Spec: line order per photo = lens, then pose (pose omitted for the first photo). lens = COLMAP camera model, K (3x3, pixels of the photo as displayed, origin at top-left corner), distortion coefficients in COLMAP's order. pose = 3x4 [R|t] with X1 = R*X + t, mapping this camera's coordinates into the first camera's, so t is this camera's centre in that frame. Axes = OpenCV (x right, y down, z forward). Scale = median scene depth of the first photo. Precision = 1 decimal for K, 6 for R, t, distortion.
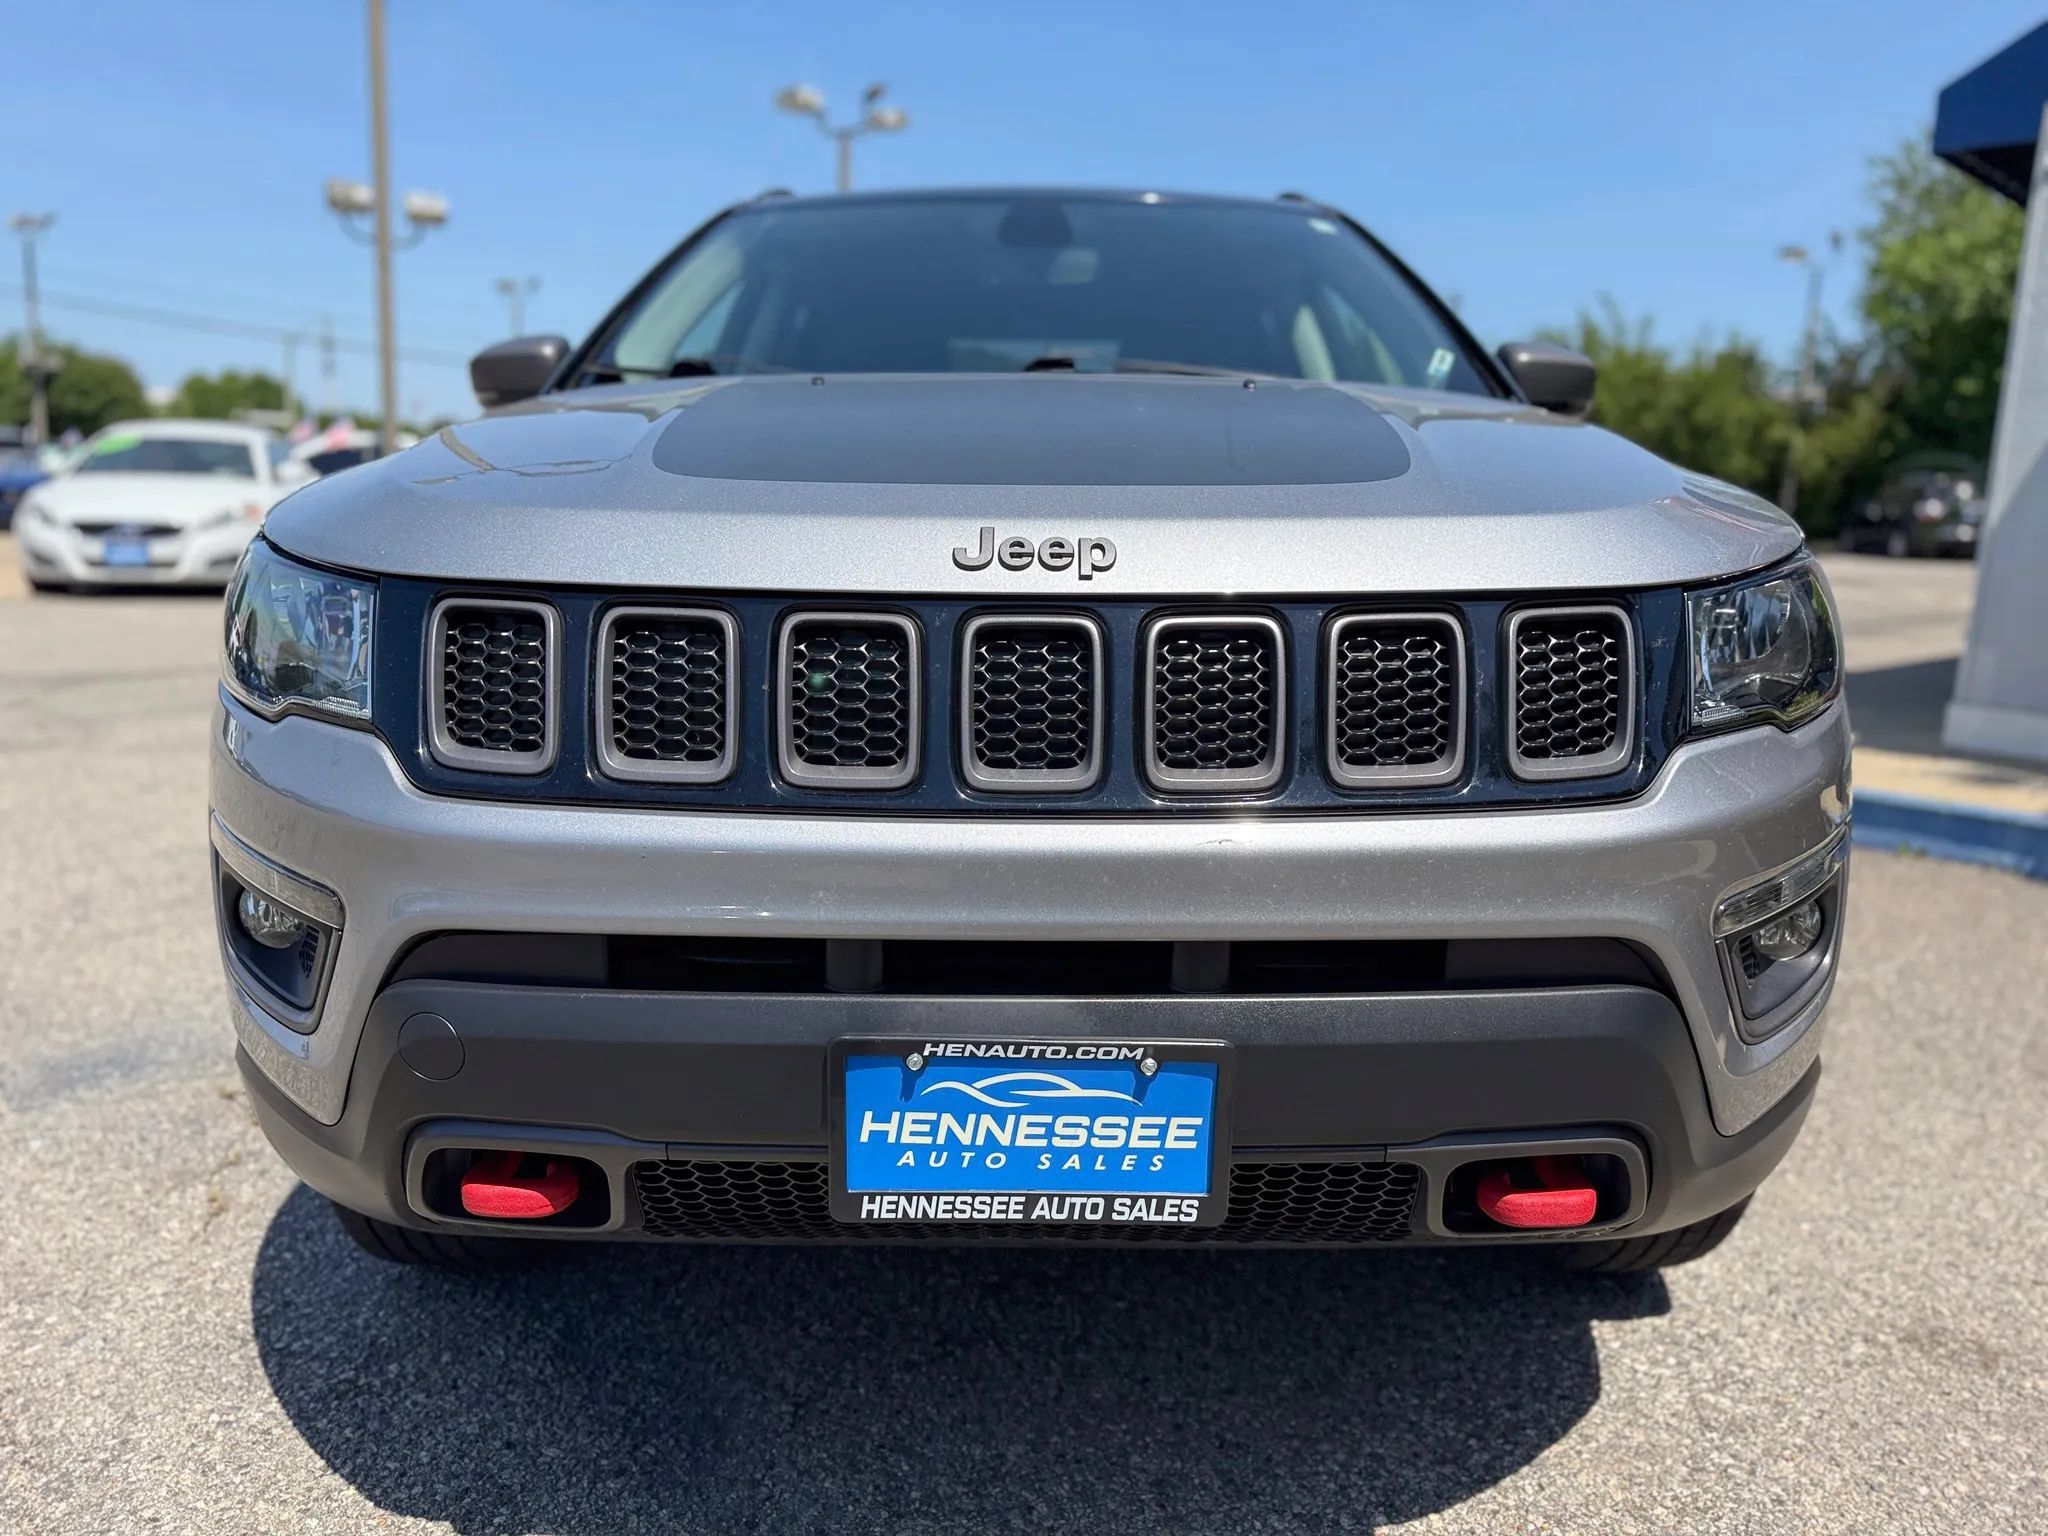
lens RADIAL K [[1458.9, 0, 1024.0], [0, 1458.9, 768.0], [0, 0, 1]] dist [0.034035, -0.052443]
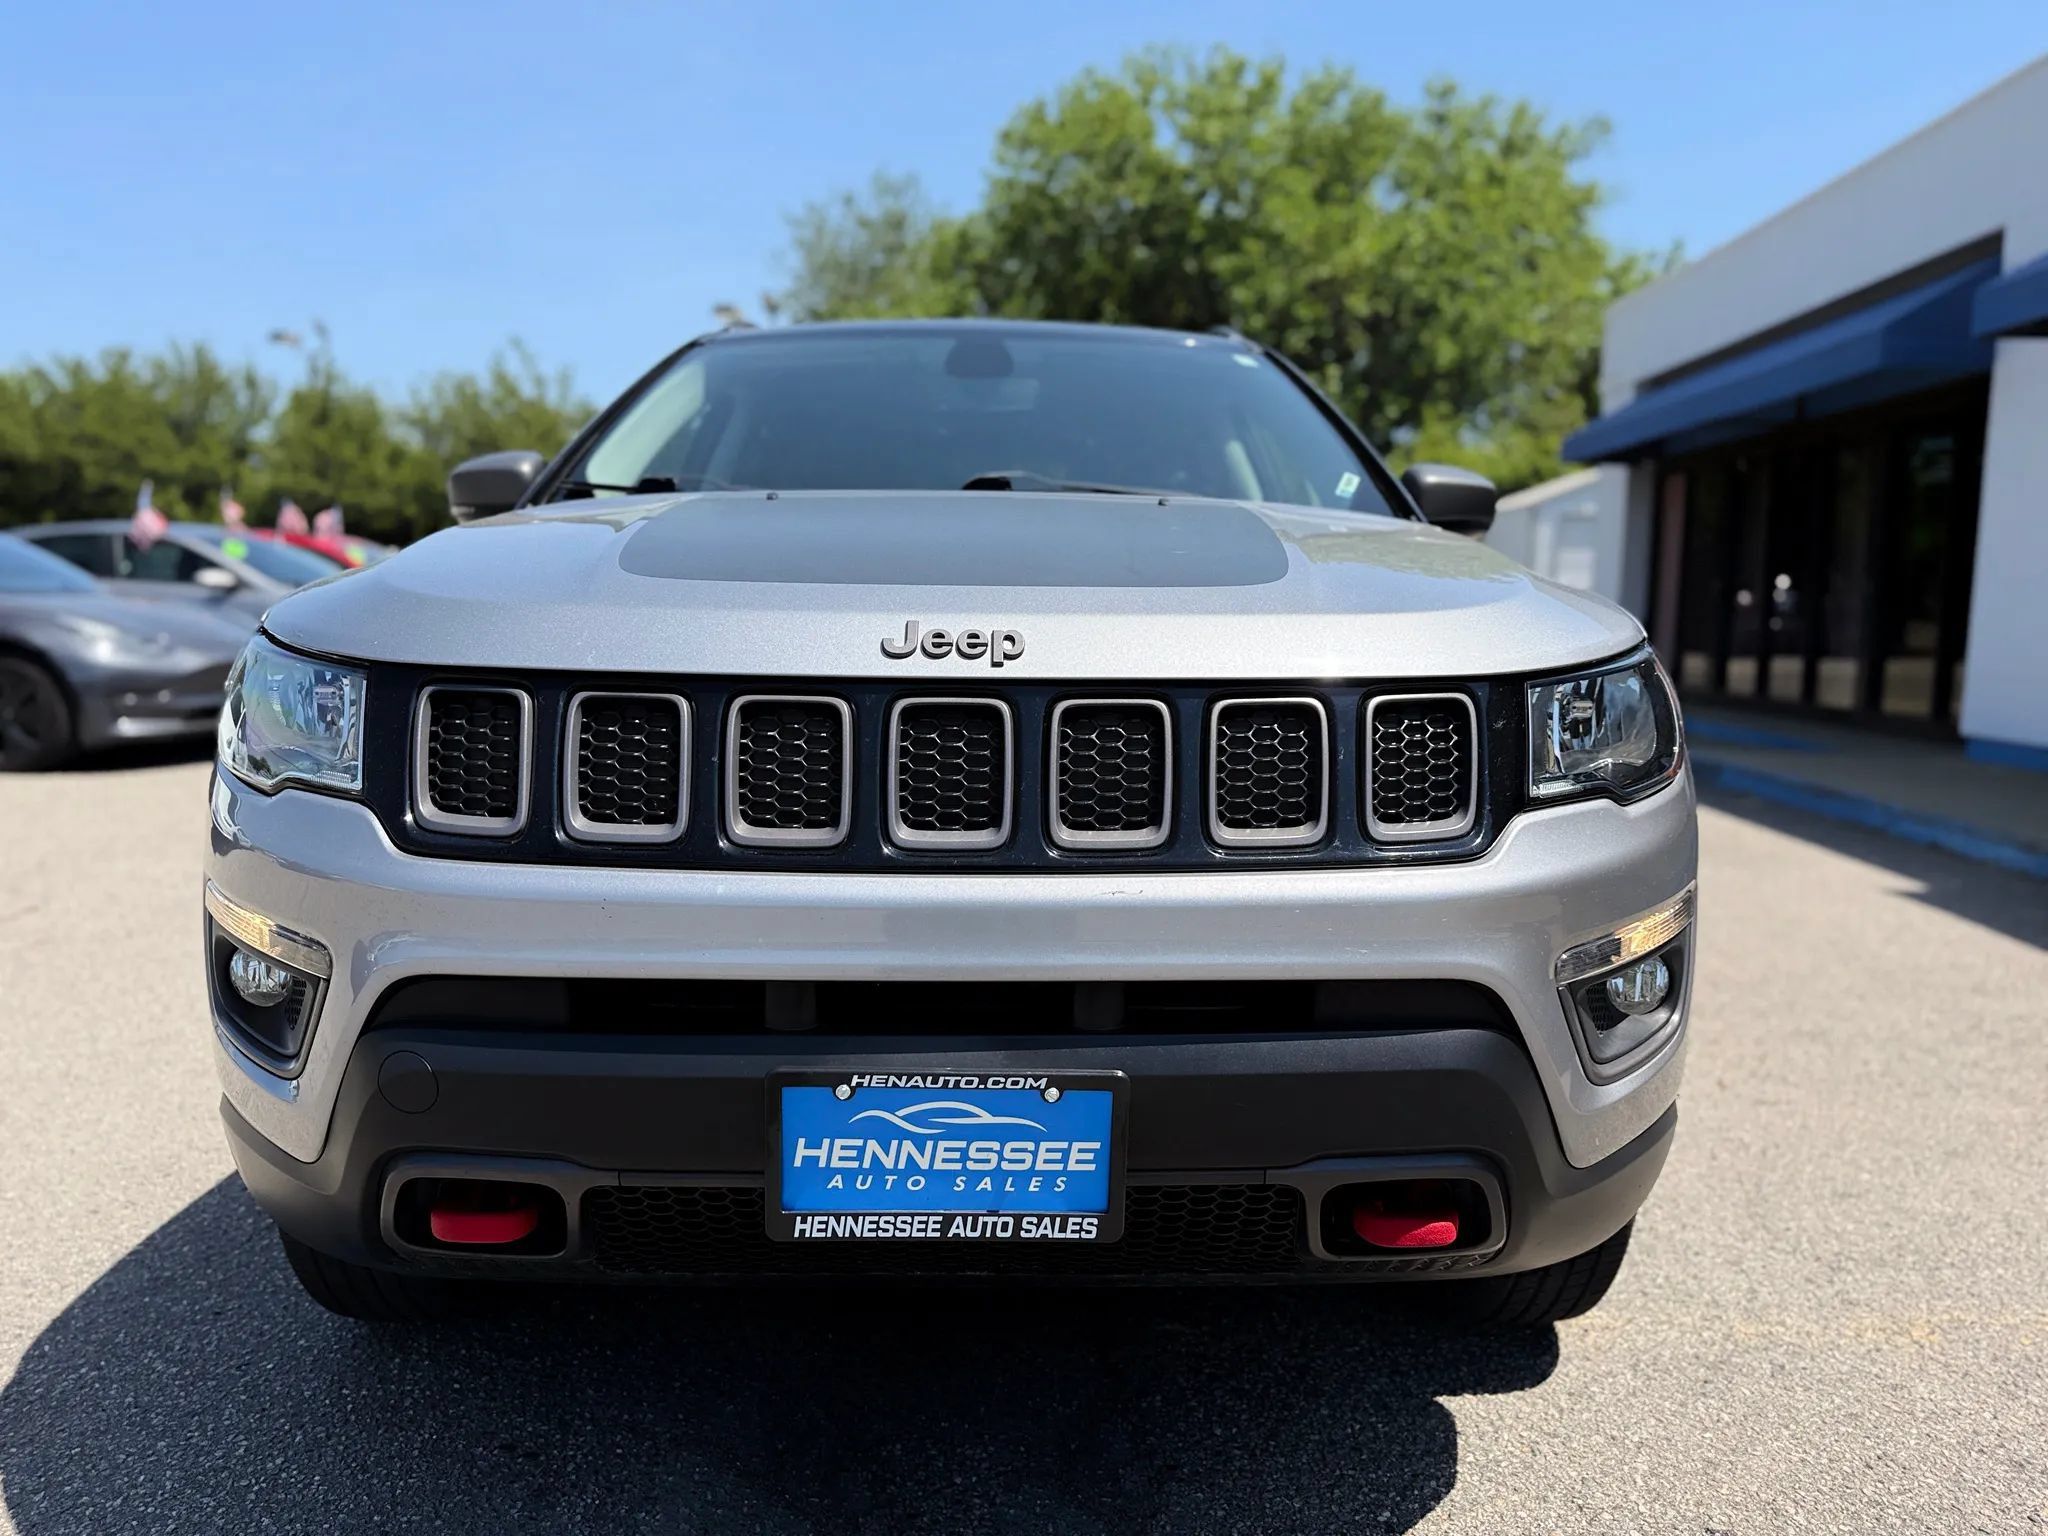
lens RADIAL K [[1460.6, 0, 1026.6], [0, 1460.6, 774.3], [0, 0, 1]] dist [0.002845, -0.010442]
pose [[0.999649, 0.001849, 0.026413, 0.034872], [0.000104, 0.997277, -0.073745, 0.039653], [-0.026478, 0.073722, 0.996927, -0.134829]]
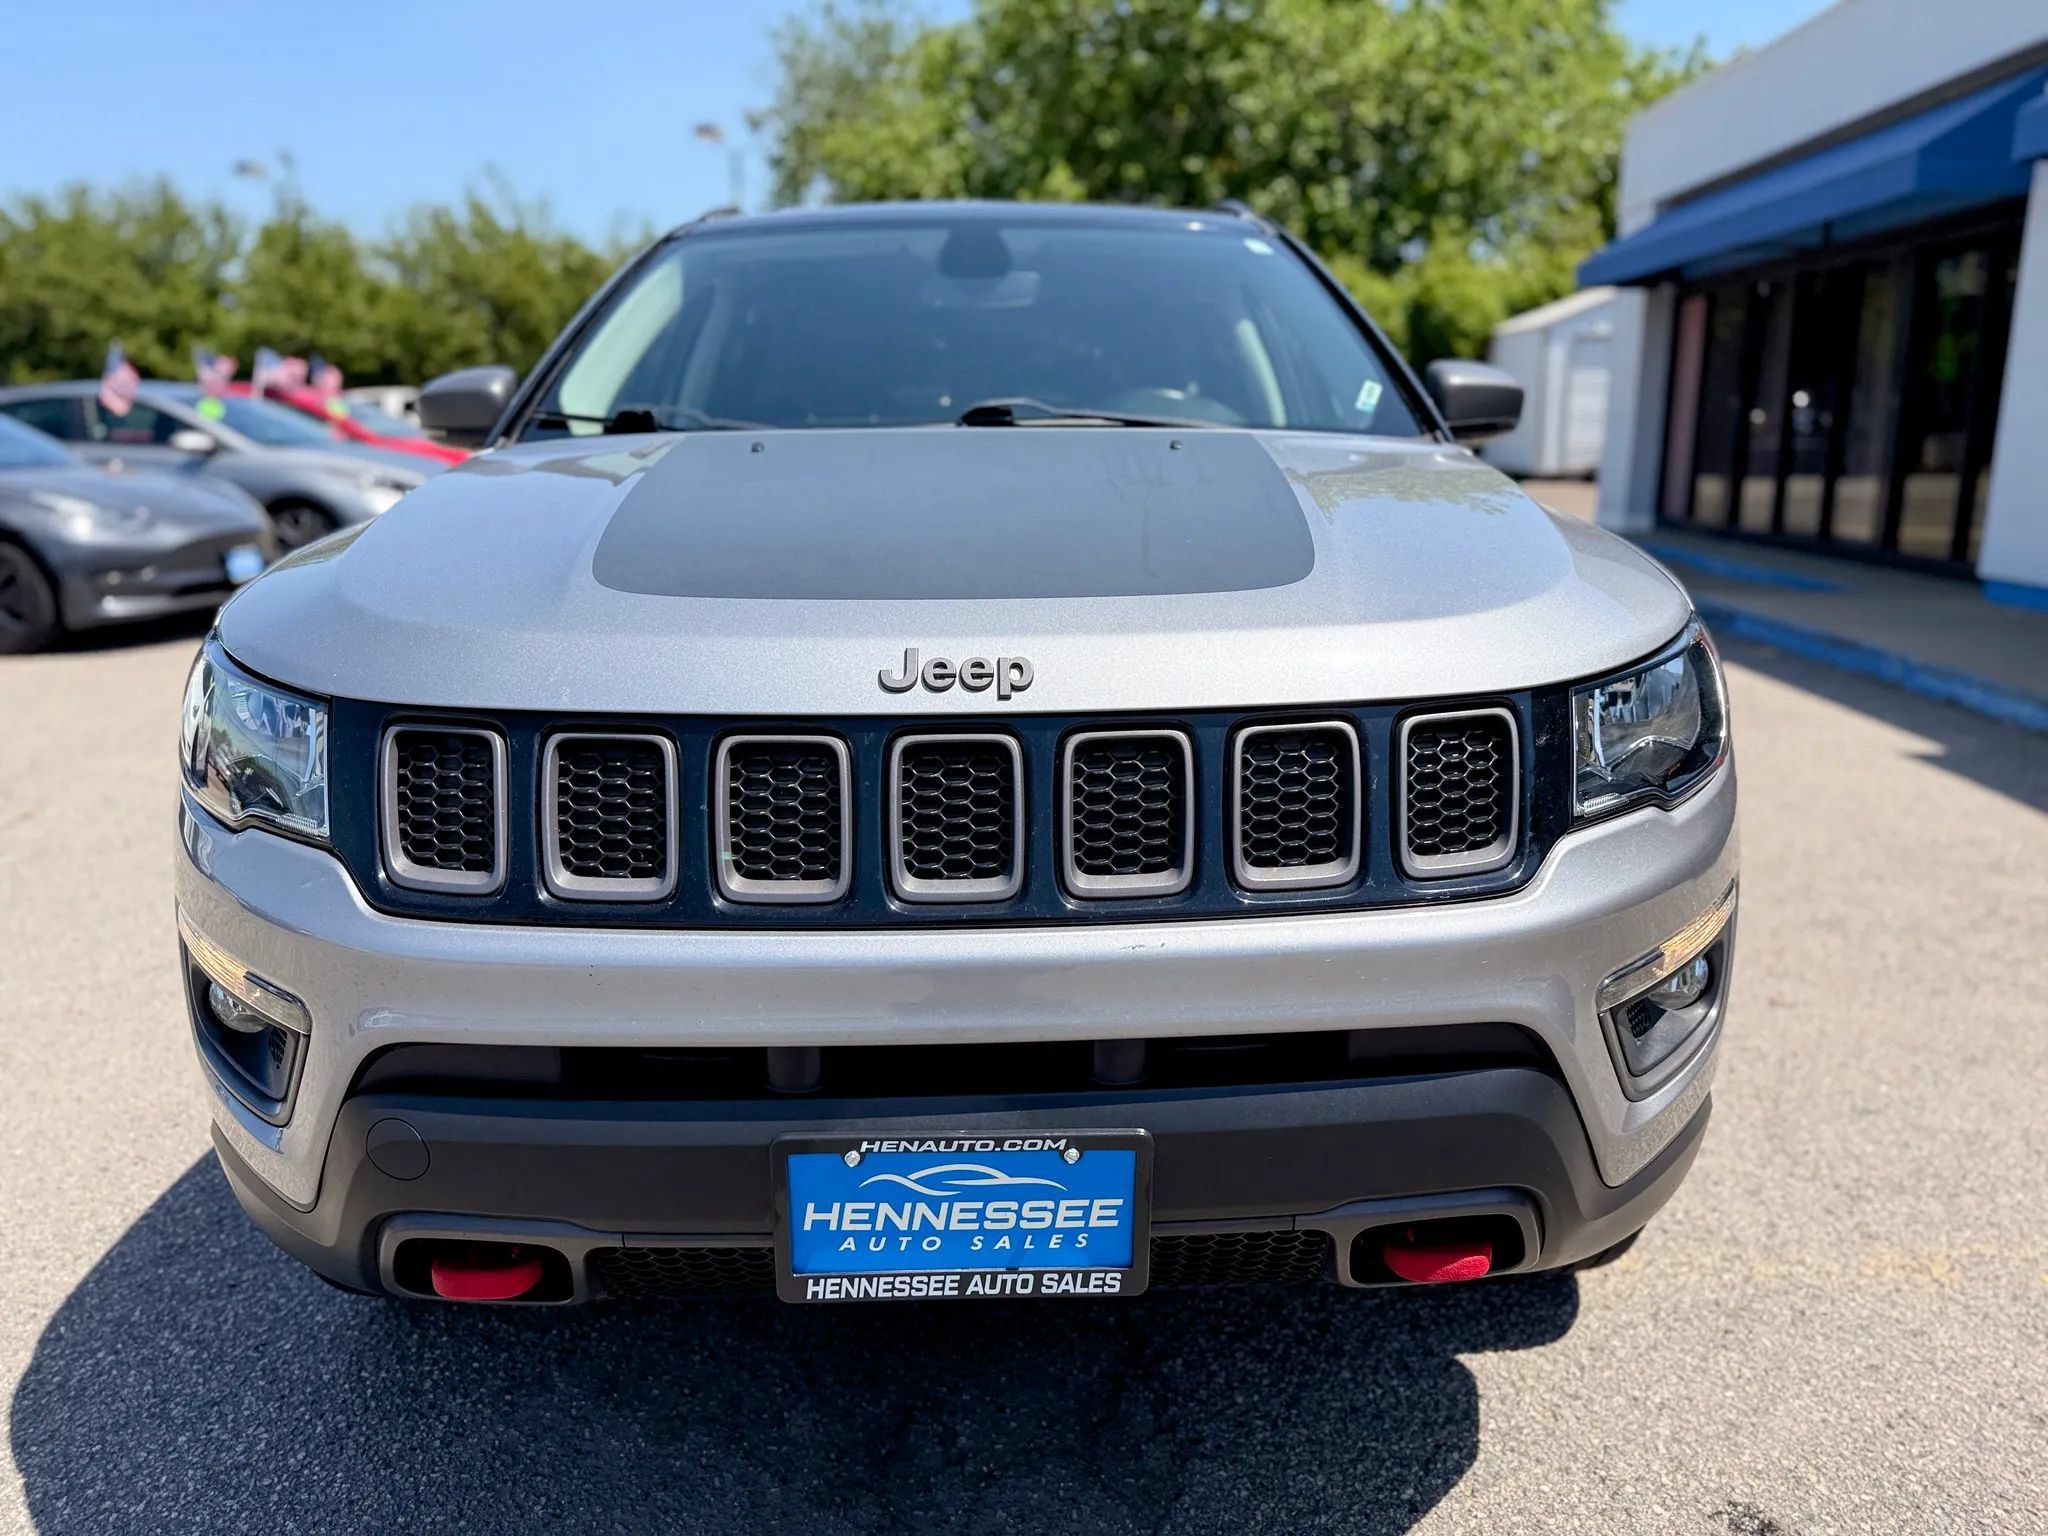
lens RADIAL K [[1464.2, 0, 1036.5], [0, 1464.2, 764.3], [0, 0, 1]] dist [0.001095, -0.009046]
pose [[0.999386, -0.020341, 0.028532, 0.033932], [0.019449, 0.999323, 0.031219, -0.114039], [-0.029148, -0.030645, 0.999105, -0.063965]]
